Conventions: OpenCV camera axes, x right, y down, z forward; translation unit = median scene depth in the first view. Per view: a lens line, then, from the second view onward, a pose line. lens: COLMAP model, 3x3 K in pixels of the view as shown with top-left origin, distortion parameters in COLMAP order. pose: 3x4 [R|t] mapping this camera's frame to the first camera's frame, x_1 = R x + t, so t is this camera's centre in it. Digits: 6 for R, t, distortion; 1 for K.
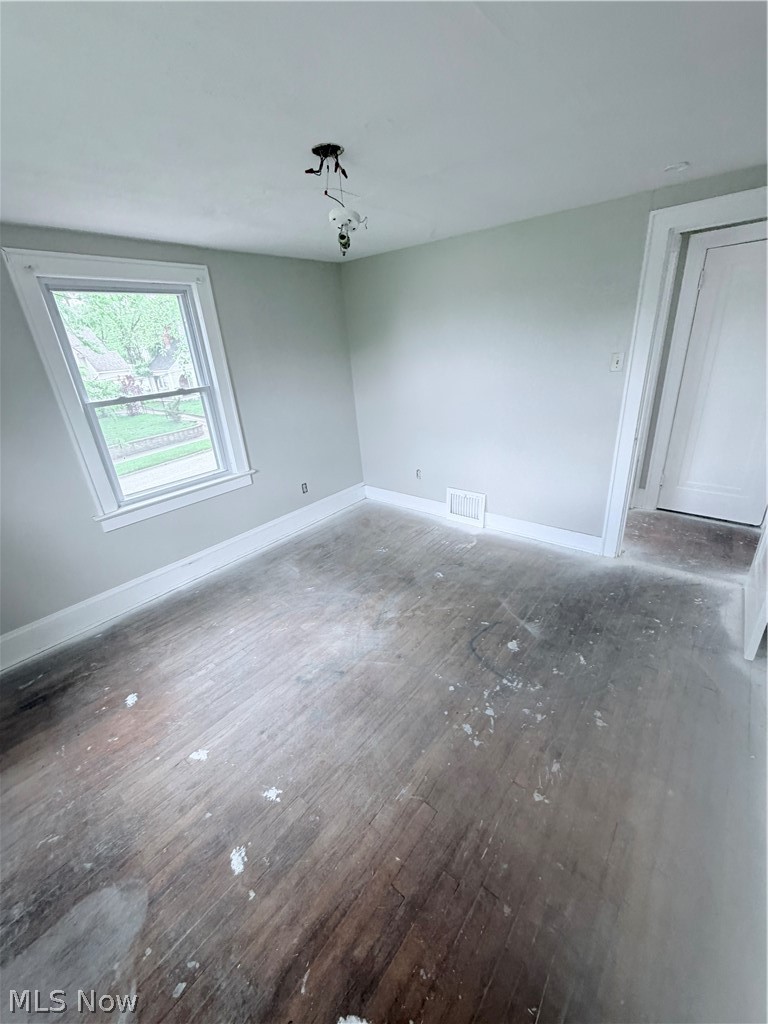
lens RADIAL K [[408.7, 0, 385.1], [0, 408.7, 508.5], [0, 0, 1]] dist [-0.000505, 0.000741]
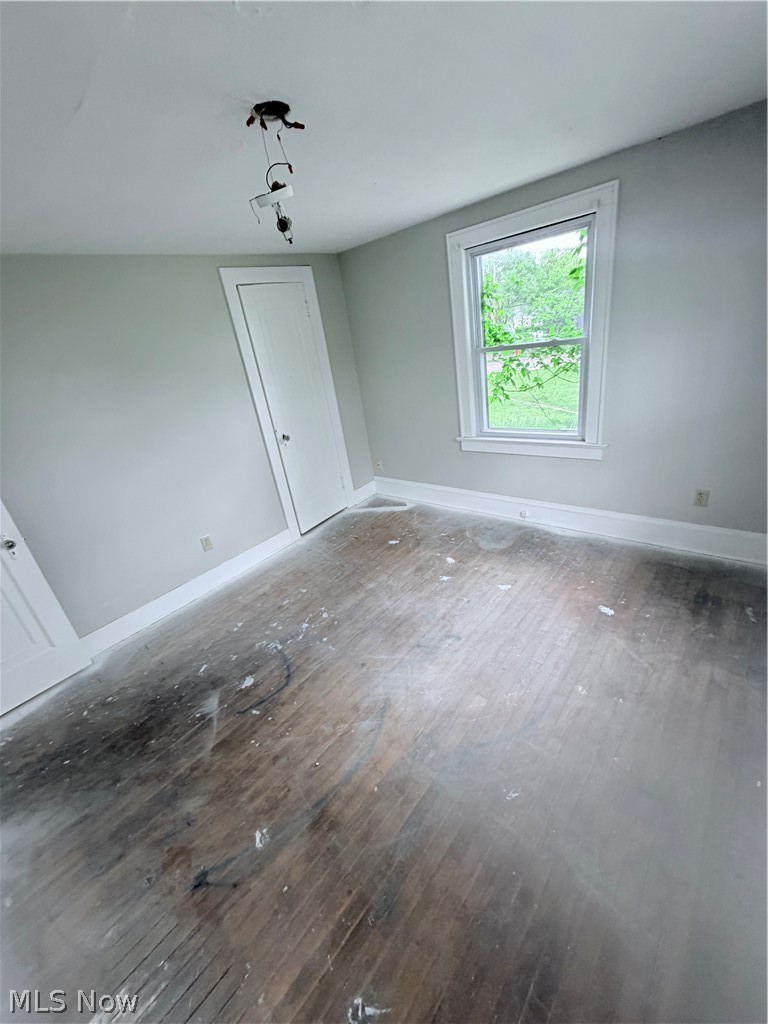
lens RADIAL K [[408.7, 0, 385.1], [0, 408.7, 508.5], [0, 0, 1]] dist [-0.000505, 0.000741]
pose [[-0.975114, 0.189550, 0.114993, -0.191753], [0.214196, 0.671635, 0.709244, -0.547840], [0.057204, 0.716224, -0.695522, 1.347400]]
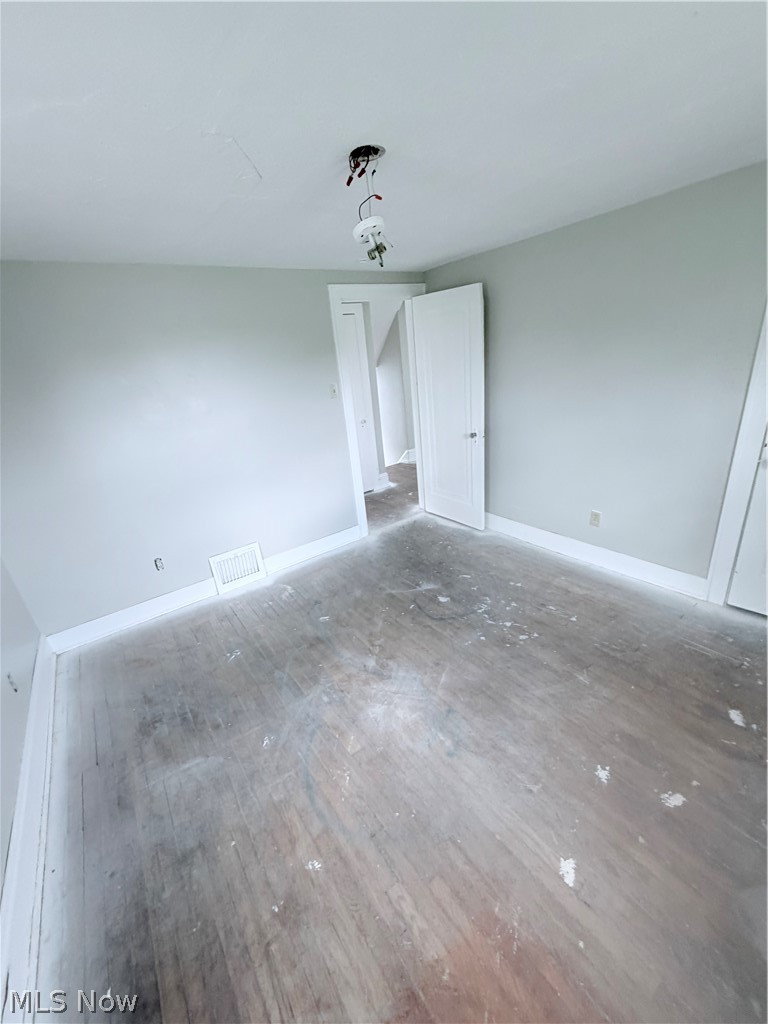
lens RADIAL K [[408.7, 0, 385.1], [0, 408.7, 508.5], [0, 0, 1]] dist [-0.000505, 0.000741]
pose [[0.251808, -0.301018, 0.919772, -0.767507], [0.444036, 0.880391, 0.166565, -0.189194], [-0.859898, 0.366469, 0.355353, 0.582905]]
